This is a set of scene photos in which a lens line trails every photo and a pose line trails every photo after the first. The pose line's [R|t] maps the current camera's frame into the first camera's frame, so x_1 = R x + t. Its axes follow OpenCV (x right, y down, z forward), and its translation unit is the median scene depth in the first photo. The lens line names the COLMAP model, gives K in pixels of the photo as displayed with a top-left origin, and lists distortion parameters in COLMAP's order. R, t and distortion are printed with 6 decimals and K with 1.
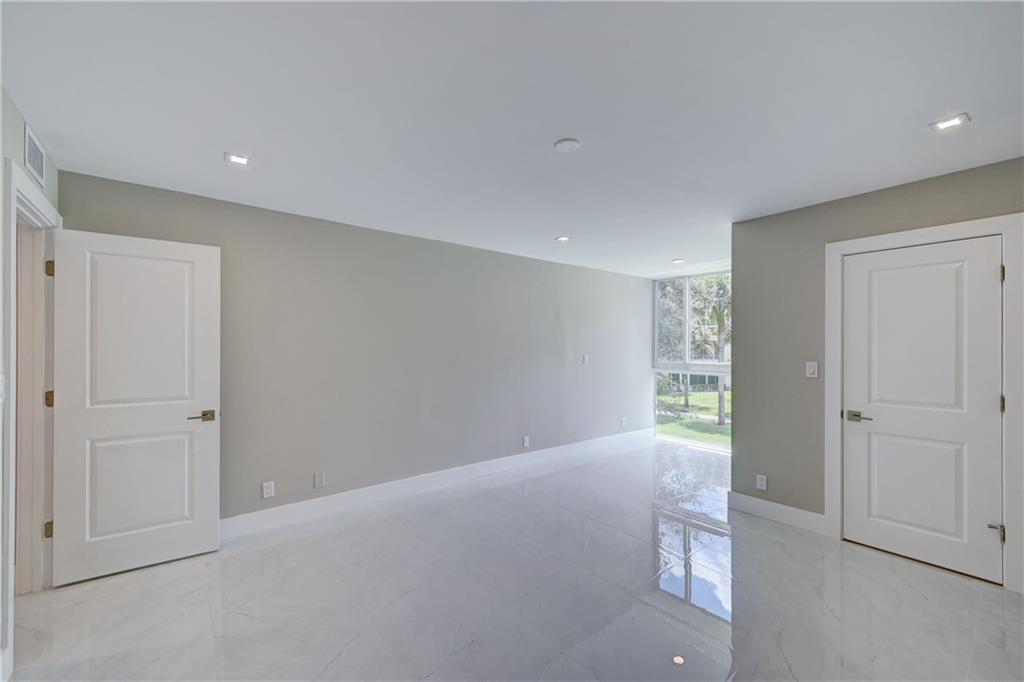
lens RADIAL K [[401.7, 0, 510.9], [0, 401.7, 347.0], [0, 0, 1]] dist [0.012154, -0.000013]
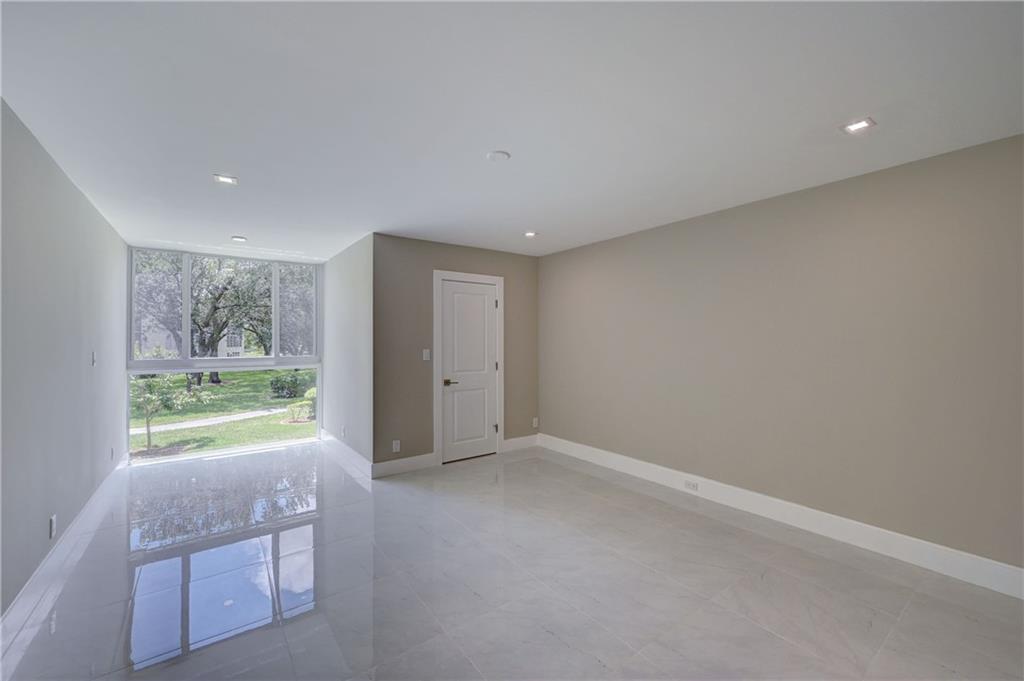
lens RADIAL K [[410.0, 0, 512.5], [0, 410.0, 338.8], [0, 0, 1]] dist [-0.000235, 0.000684]
pose [[0.076270, -0.003306, 0.997082, -0.692975], [0.002593, 0.999992, 0.003117, -0.004234], [-0.997084, 0.002348, 0.076278, 0.597867]]
